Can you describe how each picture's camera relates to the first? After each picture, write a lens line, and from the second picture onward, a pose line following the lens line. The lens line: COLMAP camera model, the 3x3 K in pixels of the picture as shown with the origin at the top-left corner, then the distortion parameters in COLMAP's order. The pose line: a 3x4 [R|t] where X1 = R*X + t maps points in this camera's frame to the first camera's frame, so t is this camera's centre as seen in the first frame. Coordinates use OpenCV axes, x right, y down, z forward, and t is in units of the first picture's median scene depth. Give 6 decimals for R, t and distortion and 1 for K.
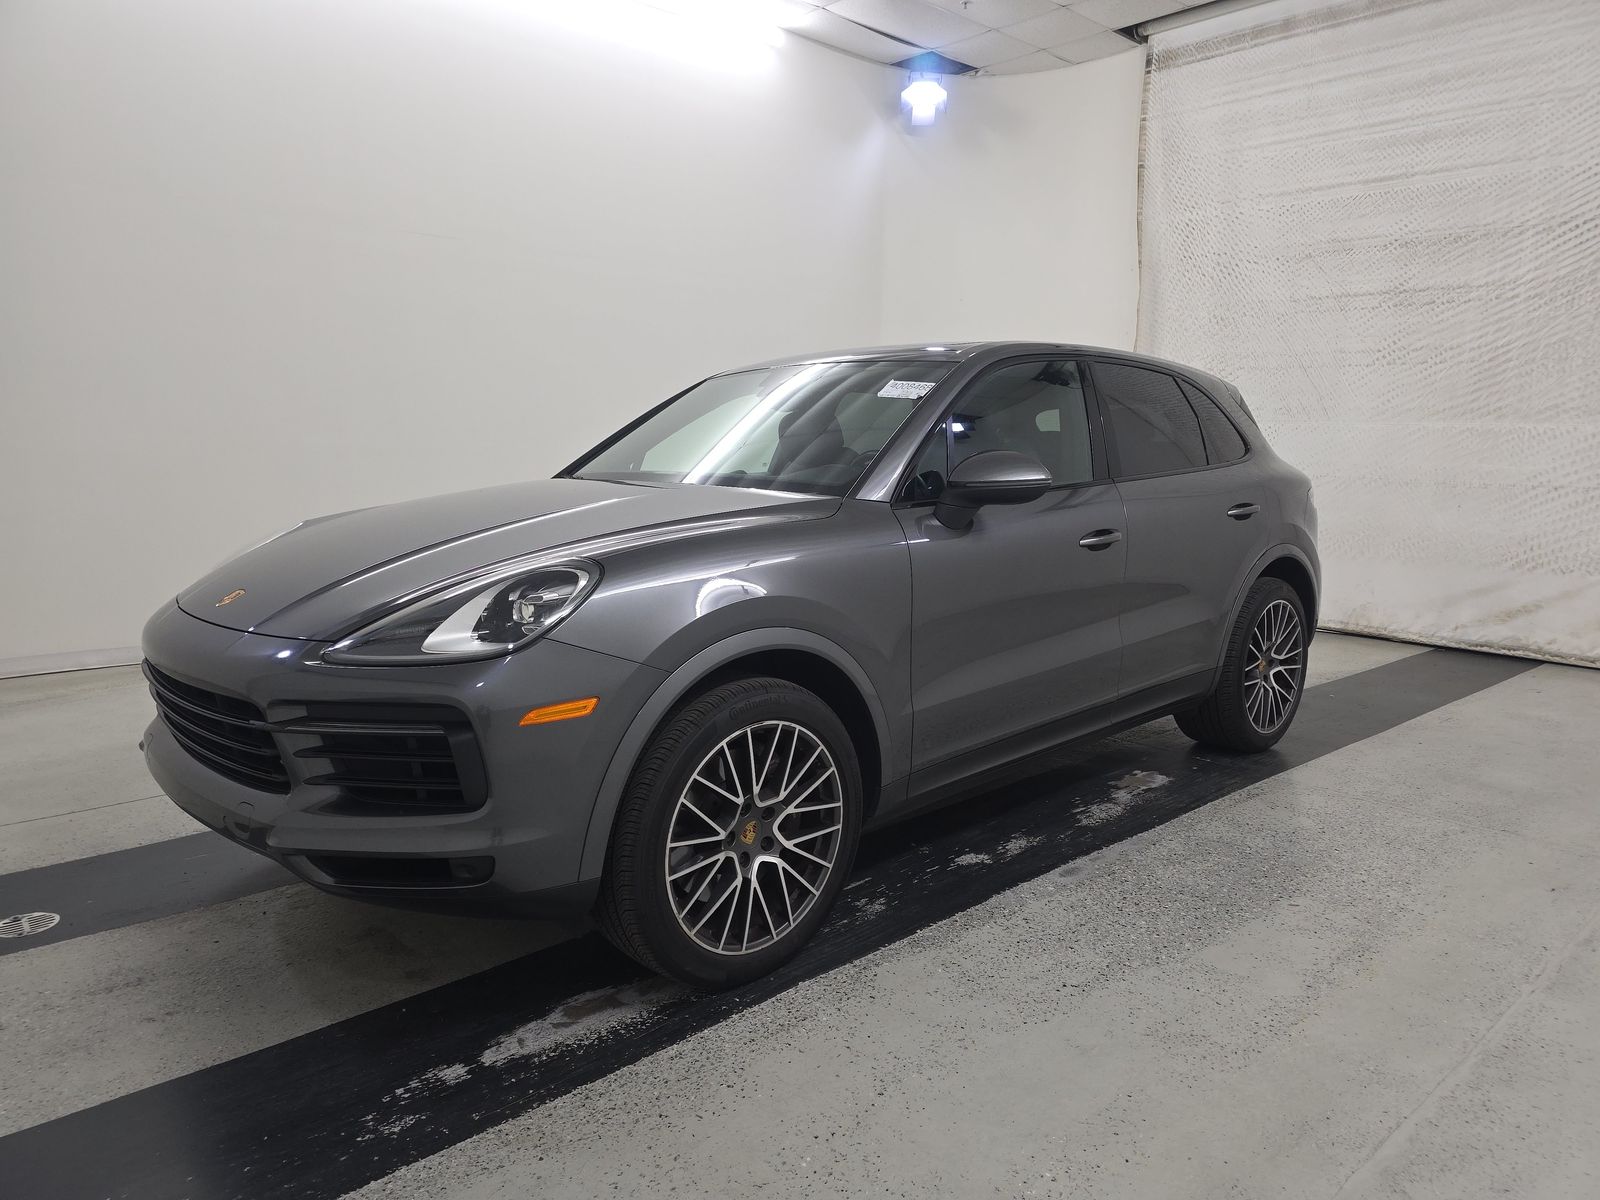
lens RADIAL K [[1075.2, 0, 797.5], [0, 1075.2, 557.9], [0, 0, 1]] dist [0.025859, -0.022861]
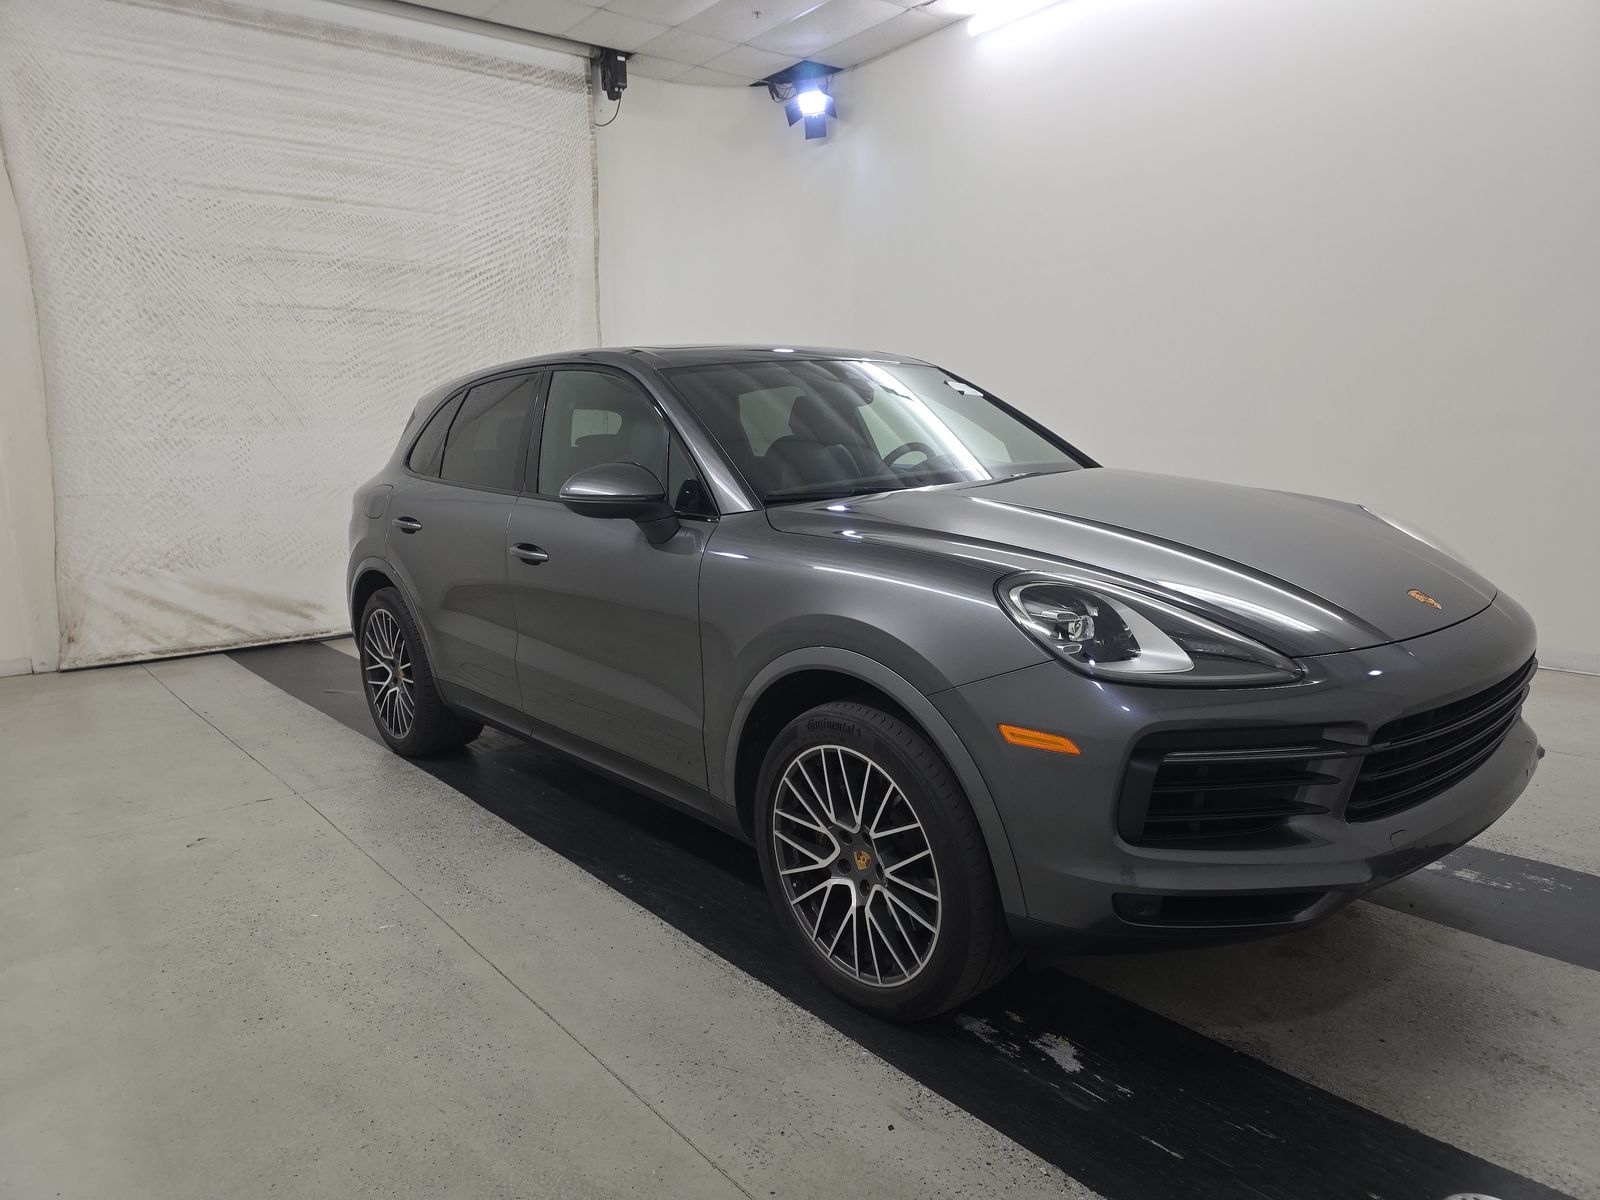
lens RADIAL K [[1059.8, 0, 803.1], [0, 1059.8, 583.8], [0, 0, 1]] dist [0.002215, -0.016482]
pose [[0.064833, -0.150304, 0.986512, -0.512638], [0.143432, 0.979730, 0.139844, -0.063602], [-0.987534, 0.132431, 0.085077, 0.519358]]
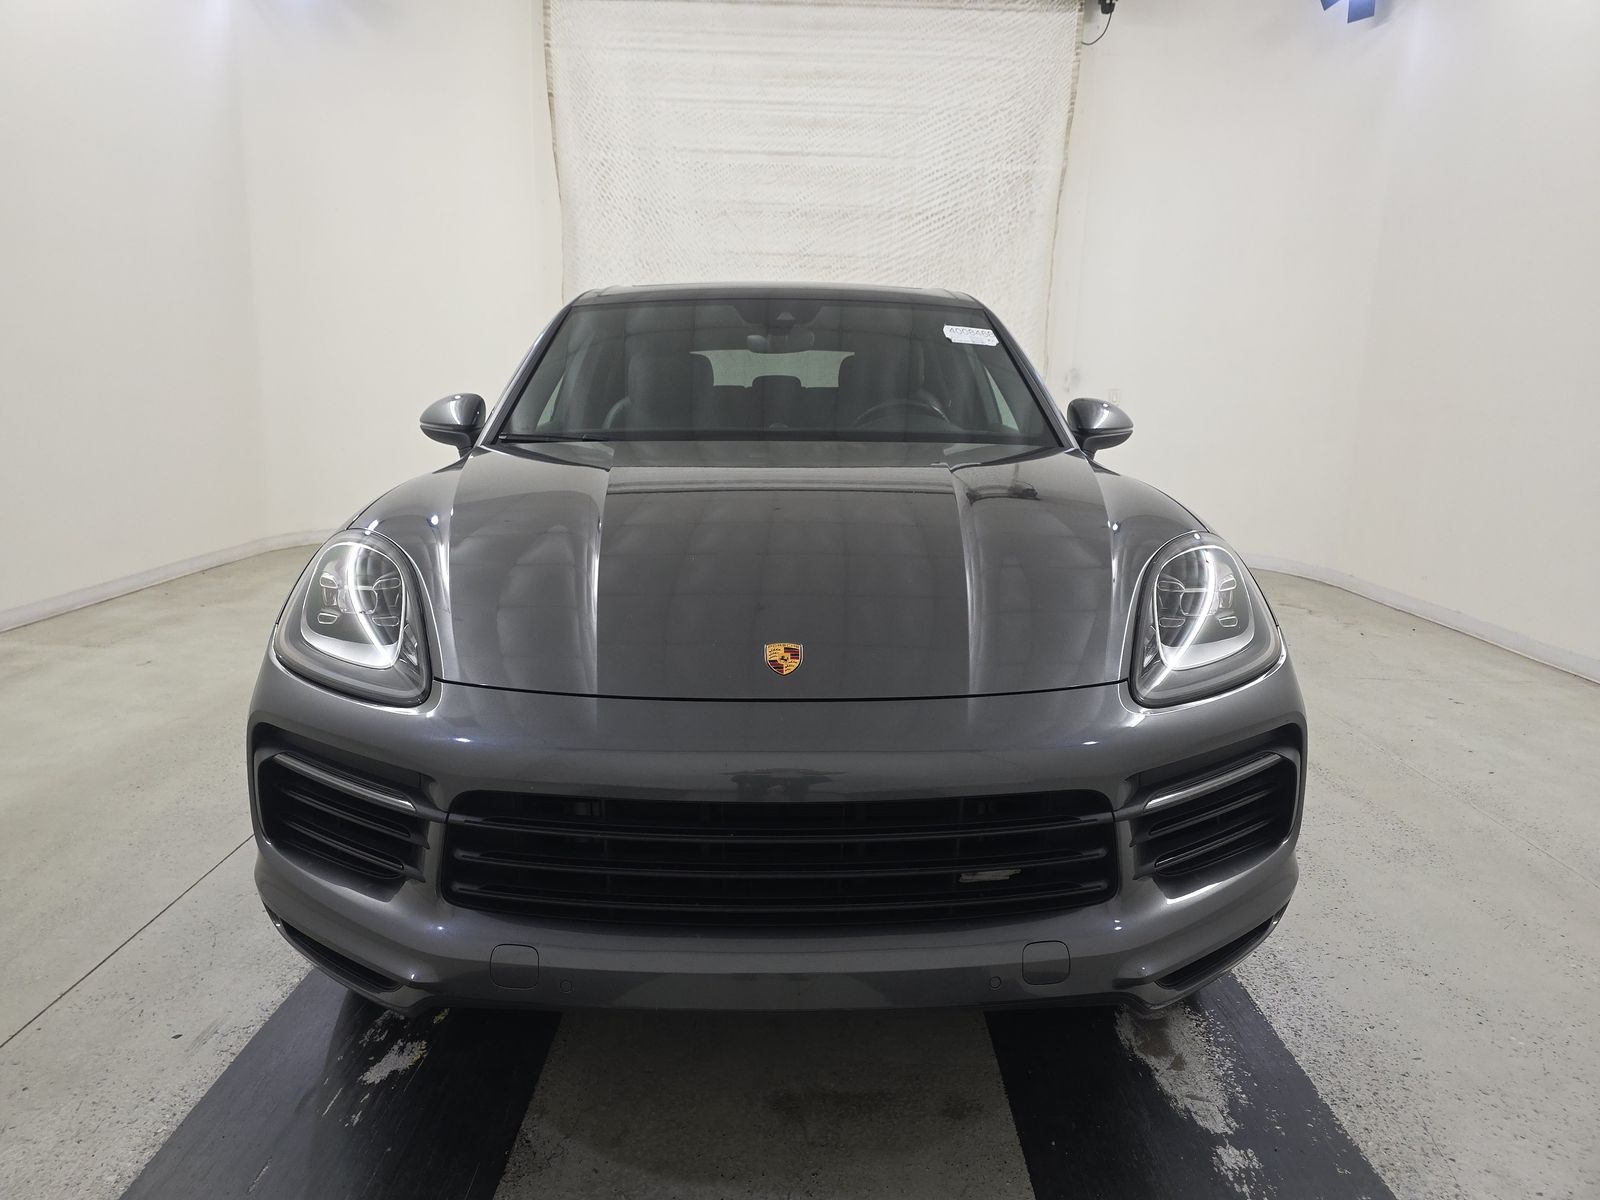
lens RADIAL K [[1075.2, 0, 797.5], [0, 1075.2, 557.9], [0, 0, 1]] dist [0.025859, -0.022861]
pose [[0.683555, -0.114388, 0.720880, -0.339197], [0.069160, 0.993350, 0.092044, -0.028555], [-0.726616, -0.013061, 0.686920, 0.204737]]
